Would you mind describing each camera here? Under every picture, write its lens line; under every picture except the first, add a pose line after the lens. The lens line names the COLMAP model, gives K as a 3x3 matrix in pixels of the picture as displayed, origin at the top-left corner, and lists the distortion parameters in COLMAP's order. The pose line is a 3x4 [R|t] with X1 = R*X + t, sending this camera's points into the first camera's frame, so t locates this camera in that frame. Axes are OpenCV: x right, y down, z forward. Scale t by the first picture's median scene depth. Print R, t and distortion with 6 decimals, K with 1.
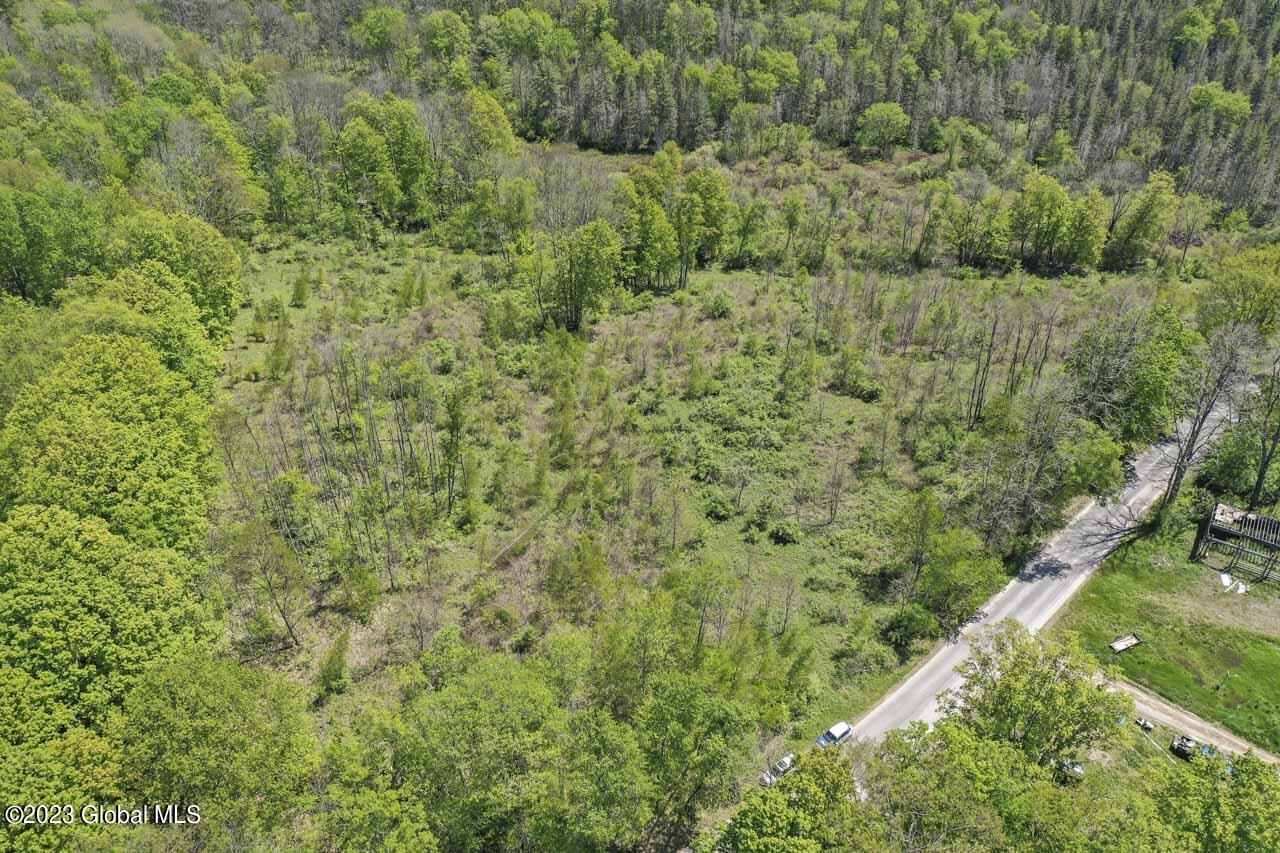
lens RADIAL K [[1013.1, 0, 640.0], [0, 1013.1, 426.5], [0, 0, 1]] dist [-0.014680, -0.002911]
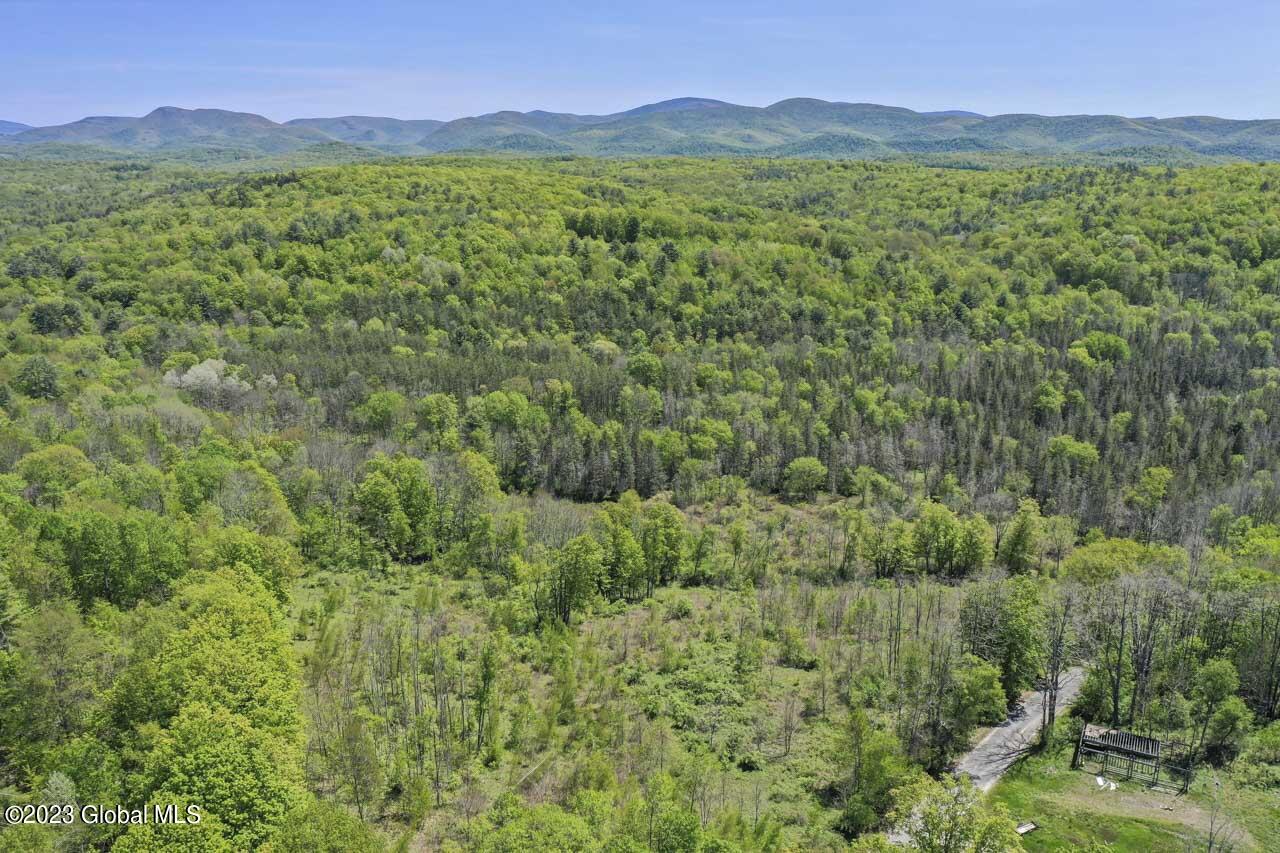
lens RADIAL K [[1013.1, 0, 640.0], [0, 1013.1, 426.5], [0, 0, 1]] dist [-0.014680, -0.002911]
pose [[0.998143, -0.015208, 0.058978, -0.033468], [0.035525, 0.931922, -0.360915, 0.095119], [-0.049474, 0.362340, 0.930732, -0.167851]]
